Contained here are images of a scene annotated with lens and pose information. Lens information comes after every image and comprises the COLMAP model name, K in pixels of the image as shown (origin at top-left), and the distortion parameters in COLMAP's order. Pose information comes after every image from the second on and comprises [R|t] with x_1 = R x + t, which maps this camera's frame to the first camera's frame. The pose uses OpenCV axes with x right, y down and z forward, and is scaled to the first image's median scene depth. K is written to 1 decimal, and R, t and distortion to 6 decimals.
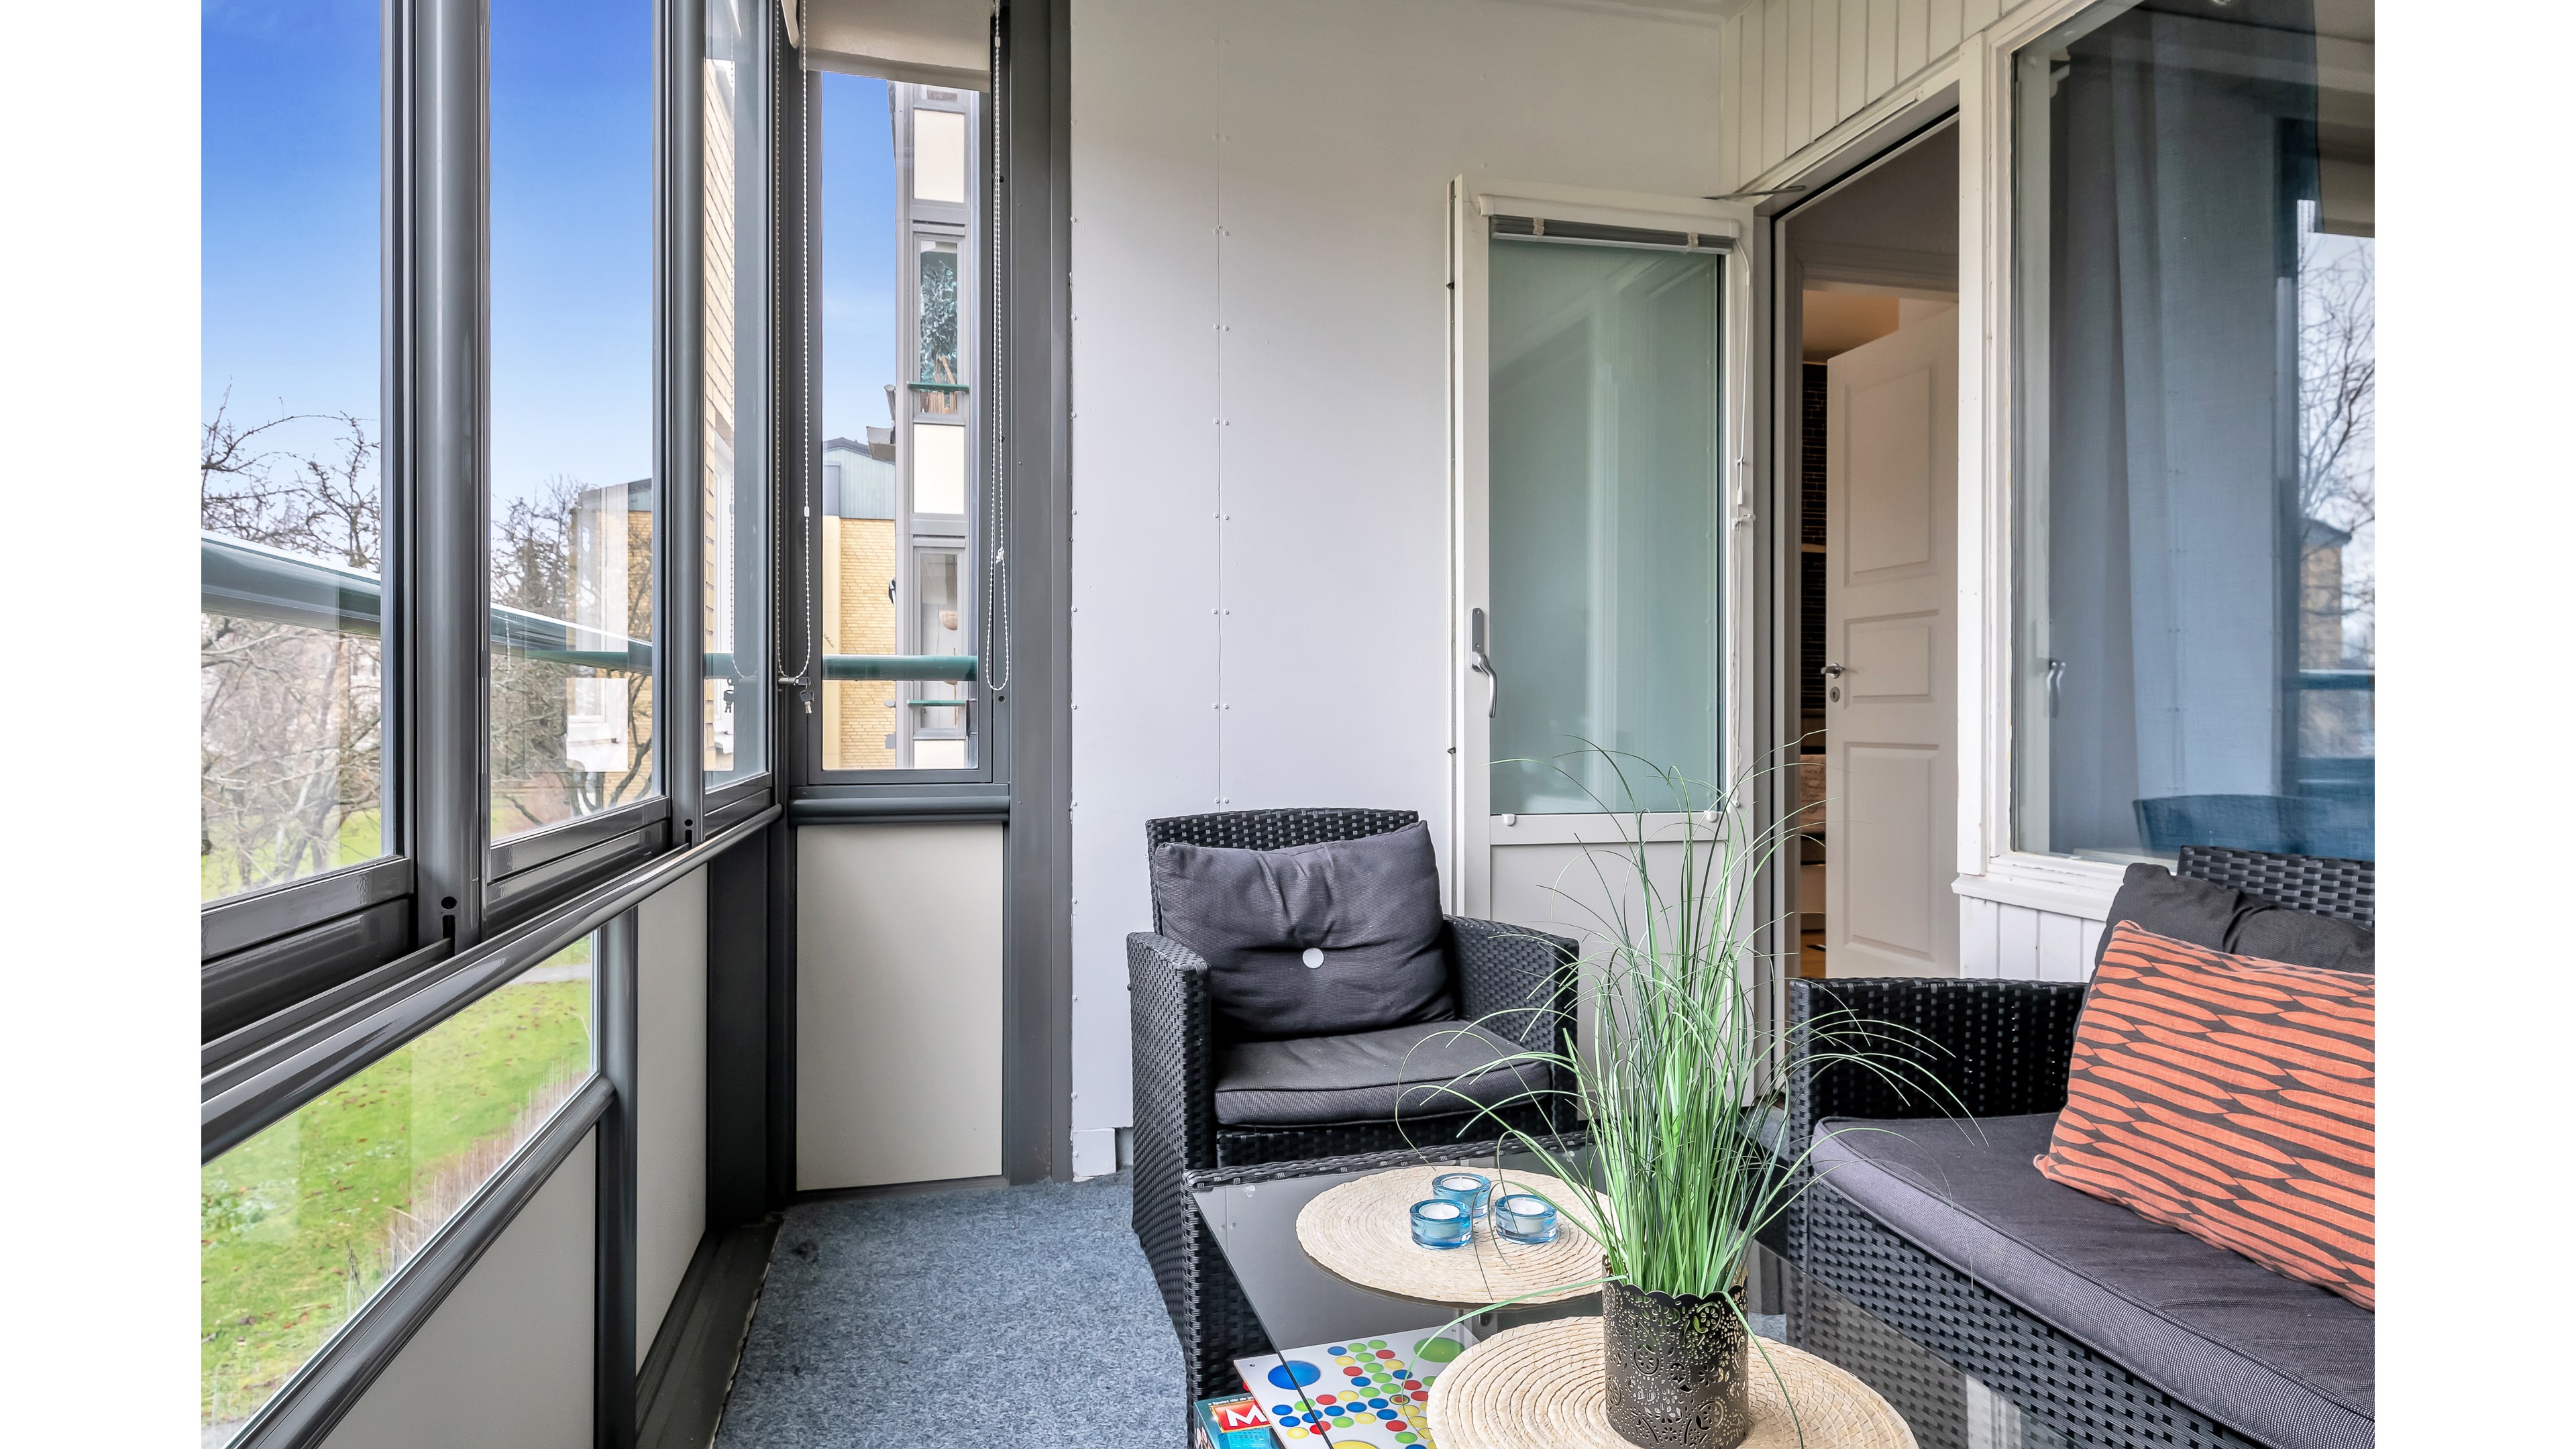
lens RADIAL K [[1468.0, 0, 1290.7], [0, 1468.0, 718.7], [0, 0, 1]] dist [-0.004564, -0.001184]
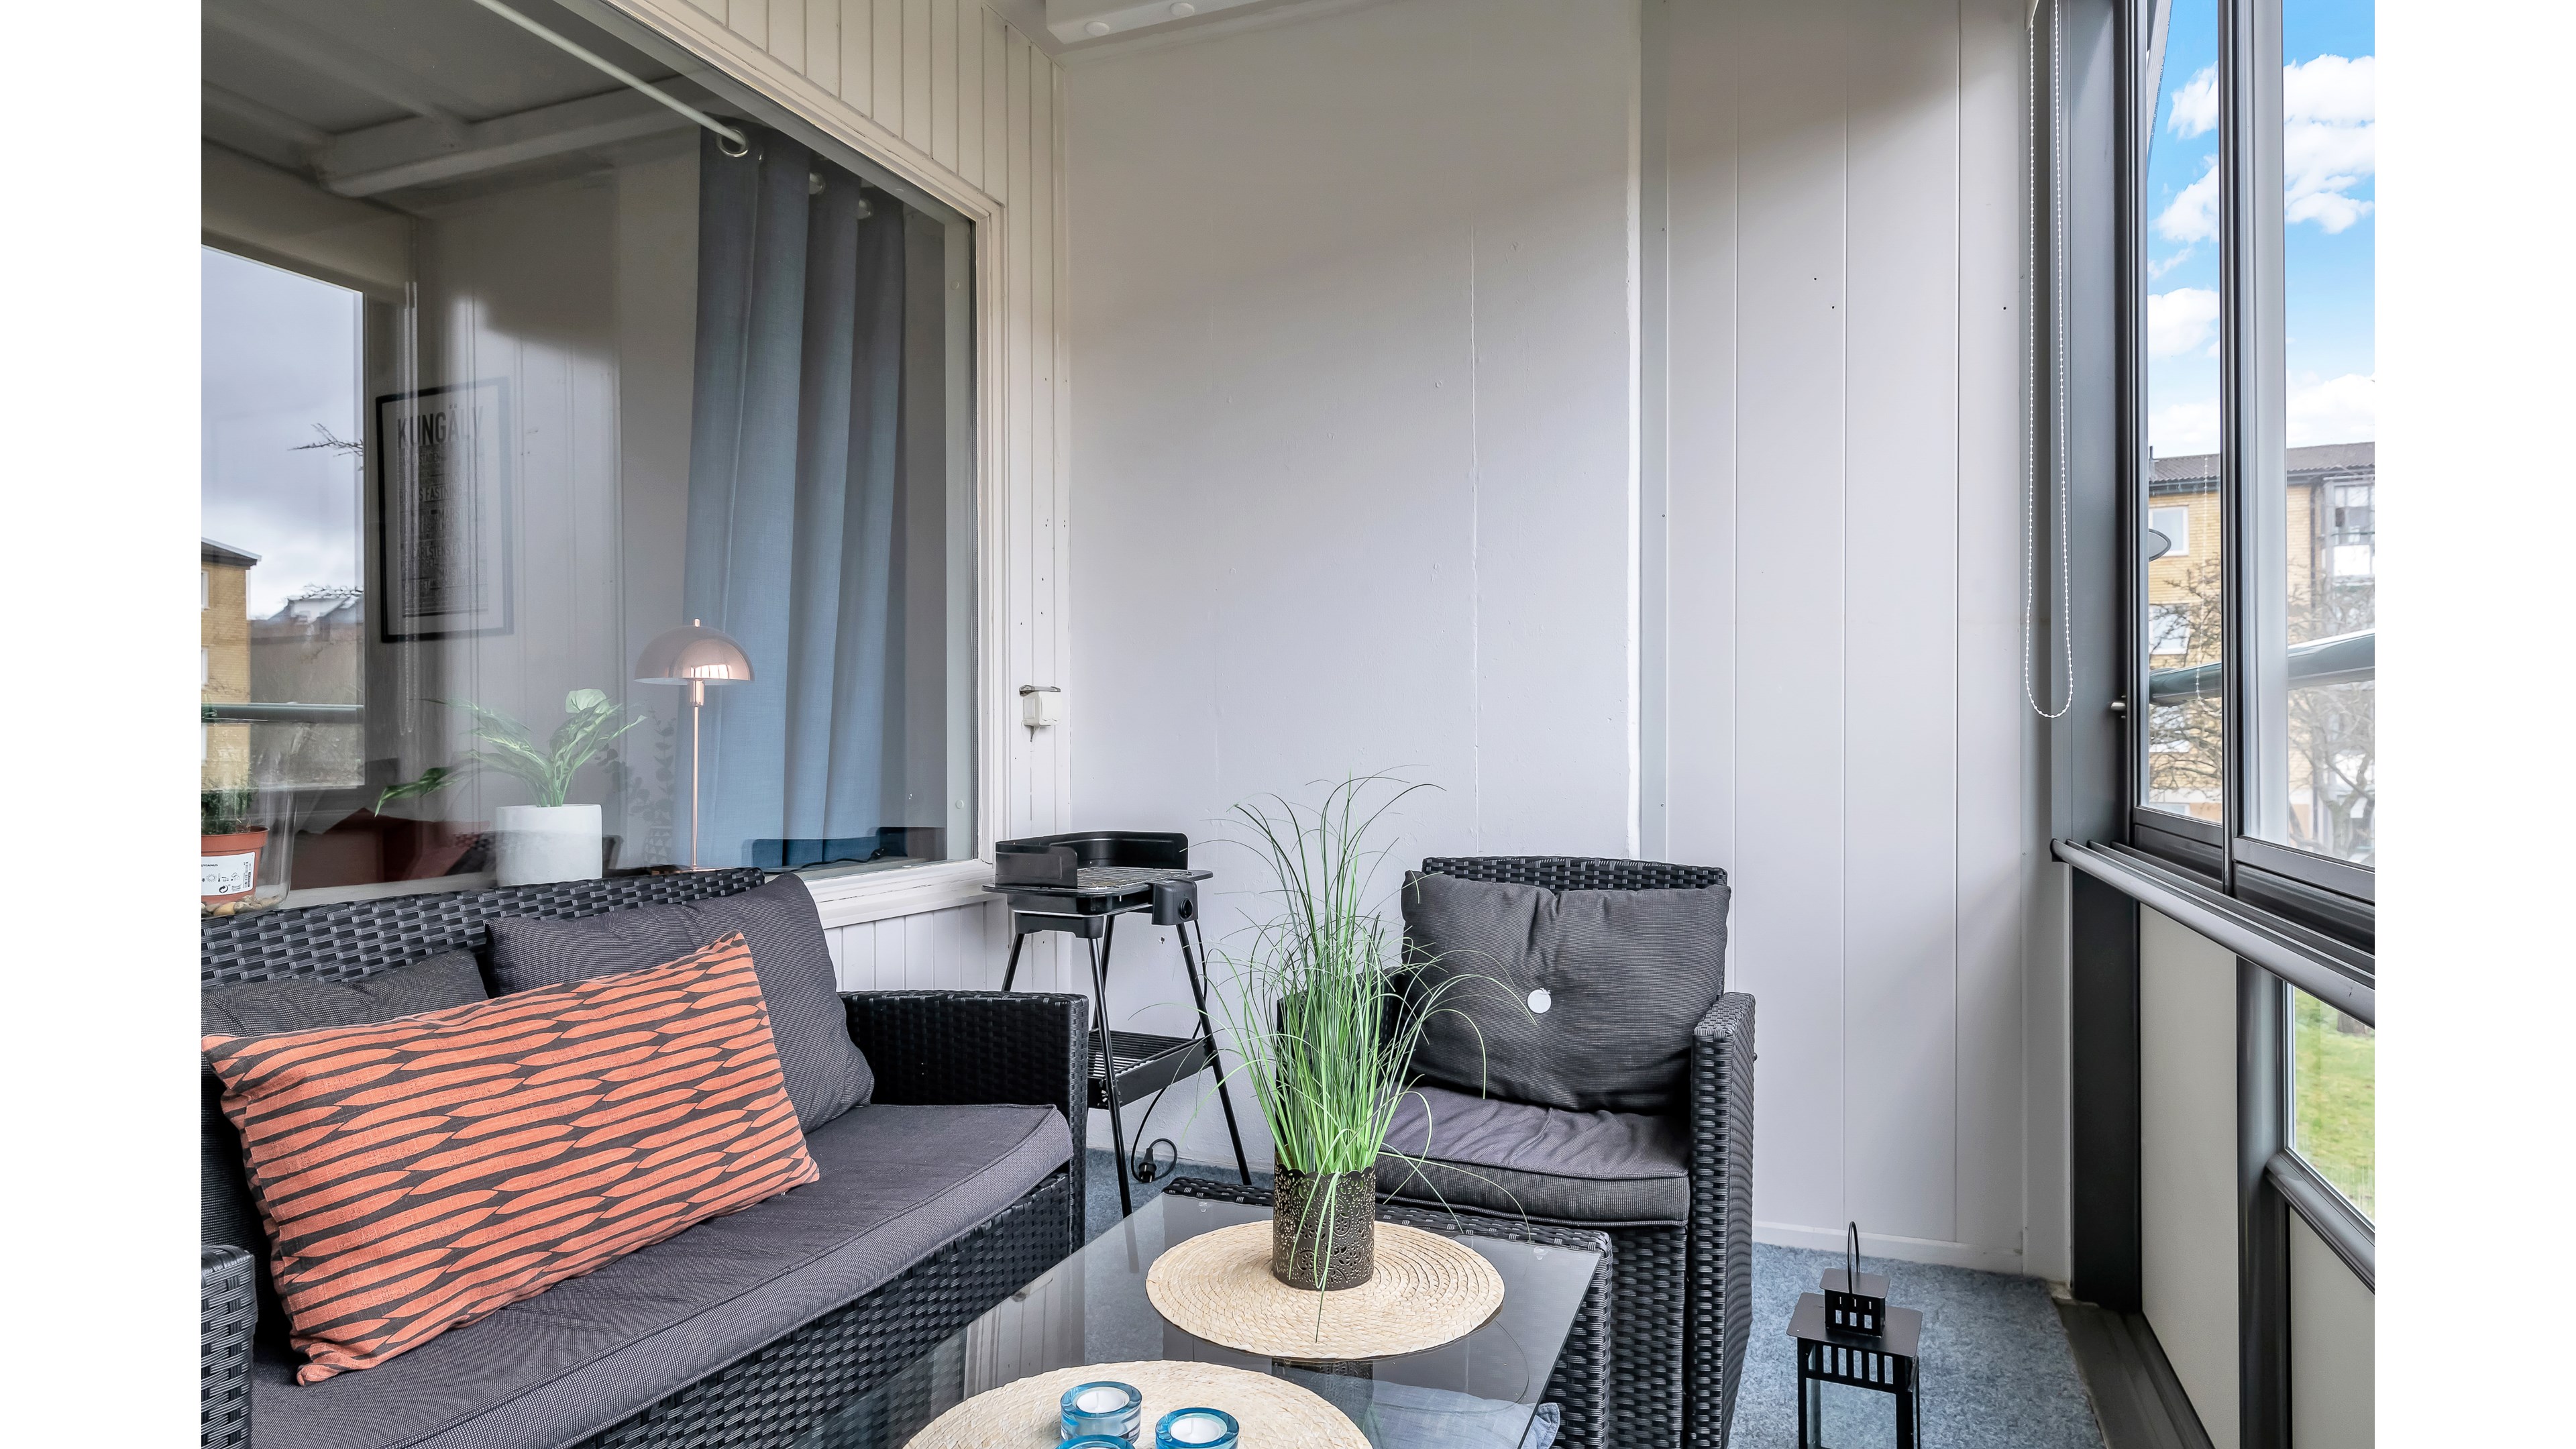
lens RADIAL K [[1468.0, 0, 1279.6], [0, 1468.0, 725.1], [0, 0, 1]] dist [-0.004564, -0.001184]
pose [[-0.824558, -0.009065, 0.565705, -0.343484], [-0.011795, 0.999930, -0.001170, -0.026661], [-0.565654, -0.007638, -0.824607, 1.577864]]
